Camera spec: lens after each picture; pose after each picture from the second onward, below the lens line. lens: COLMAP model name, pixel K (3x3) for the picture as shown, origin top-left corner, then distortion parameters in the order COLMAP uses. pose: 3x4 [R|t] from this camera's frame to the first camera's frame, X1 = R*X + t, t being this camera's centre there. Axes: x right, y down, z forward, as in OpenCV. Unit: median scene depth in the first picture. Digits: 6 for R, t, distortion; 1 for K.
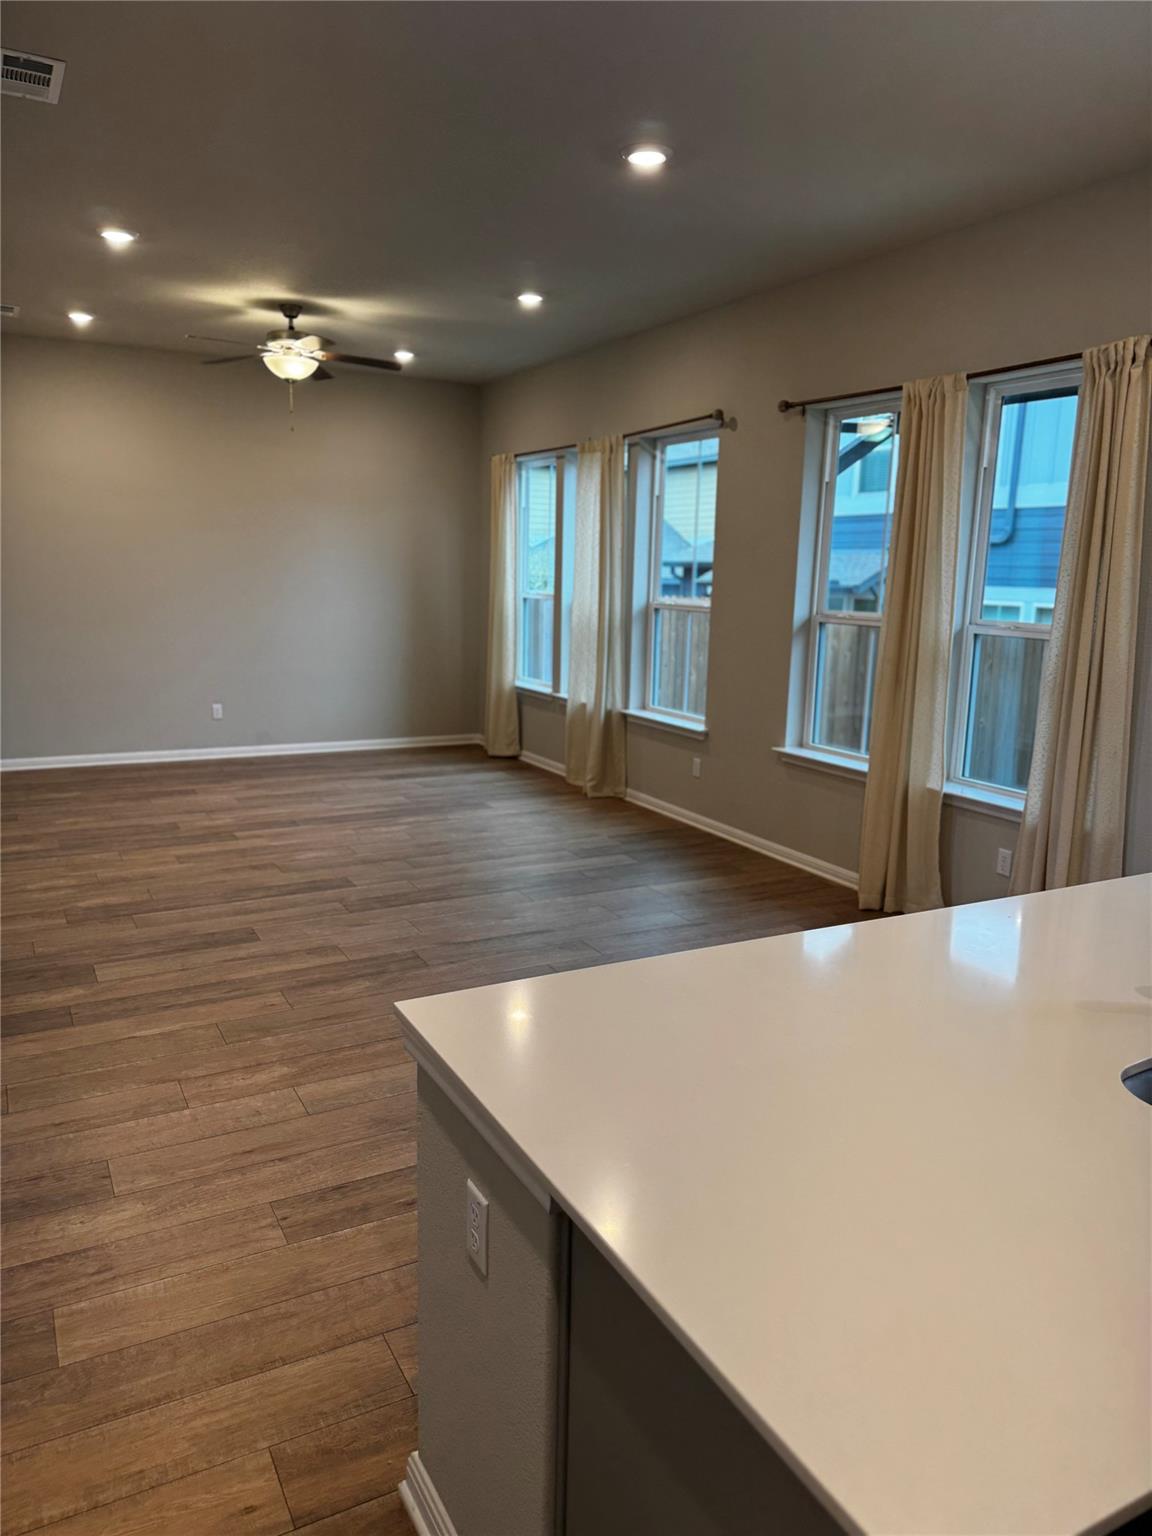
lens RADIAL K [[1085.9, 0, 575.8], [0, 1085.9, 792.7], [0, 0, 1]] dist [0.039878, -0.047470]
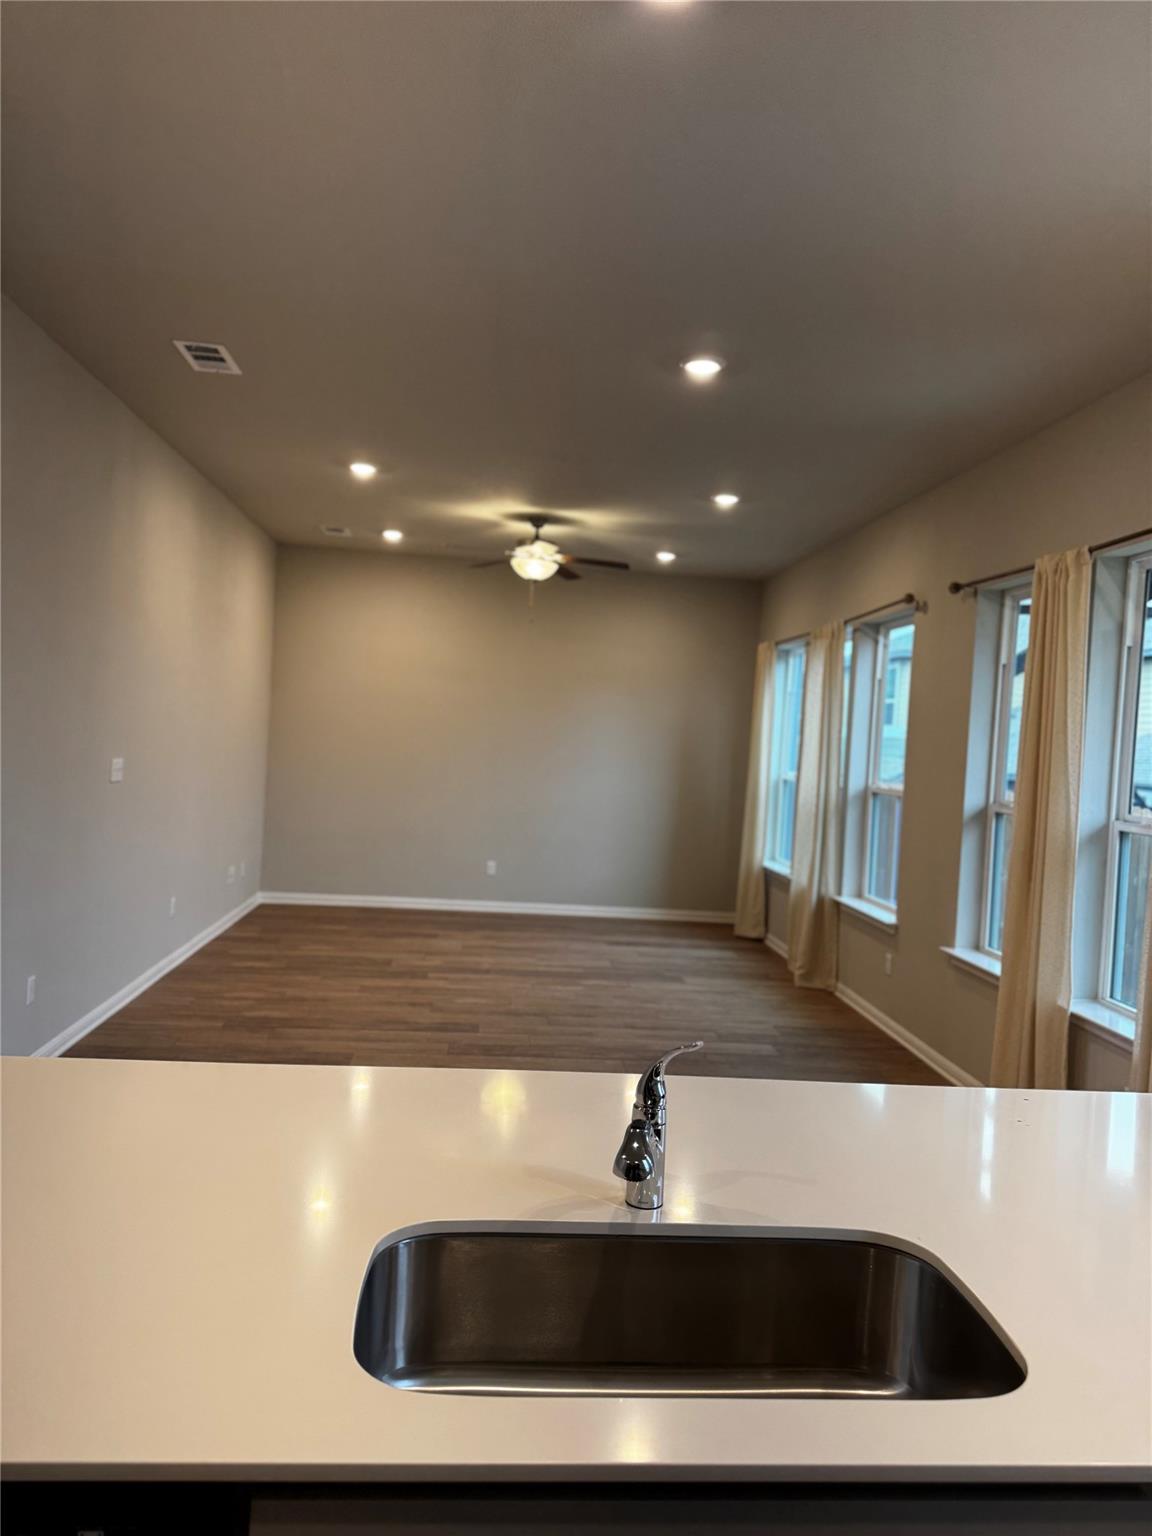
lens RADIAL K [[1085.9, 0, 569.8], [0, 1085.9, 761.1], [0, 0, 1]] dist [0.039878, -0.047470]
pose [[0.915985, 0.039790, -0.399235, 0.236668], [-0.118815, 0.977337, -0.175198, 0.002952], [0.383216, 0.207914, 0.899954, 0.032876]]
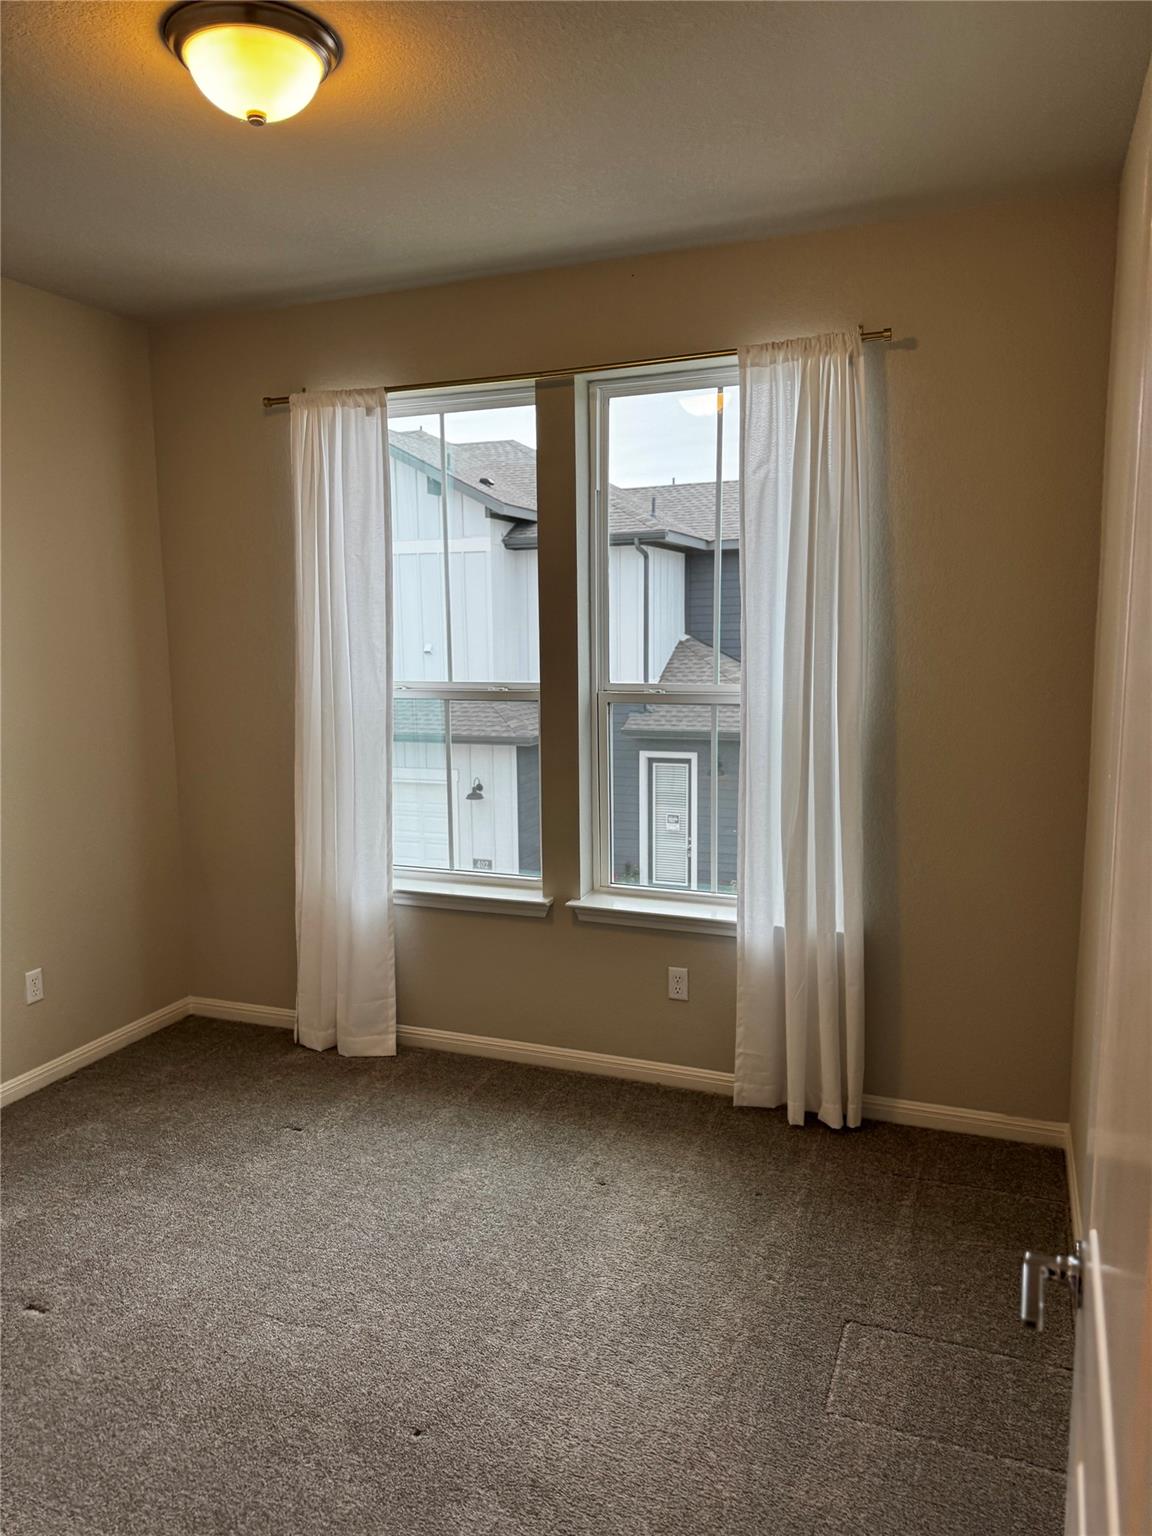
lens RADIAL K [[1085.9, 0, 577.4], [0, 1085.9, 776.5], [0, 0, 1]] dist [0.039878, -0.047470]
pose [[0.769041, -0.094051, 0.632242, -0.188619], [0.146014, 0.988812, -0.030514, -0.086901], [-0.622299, 0.115783, 0.774170, 0.469021]]
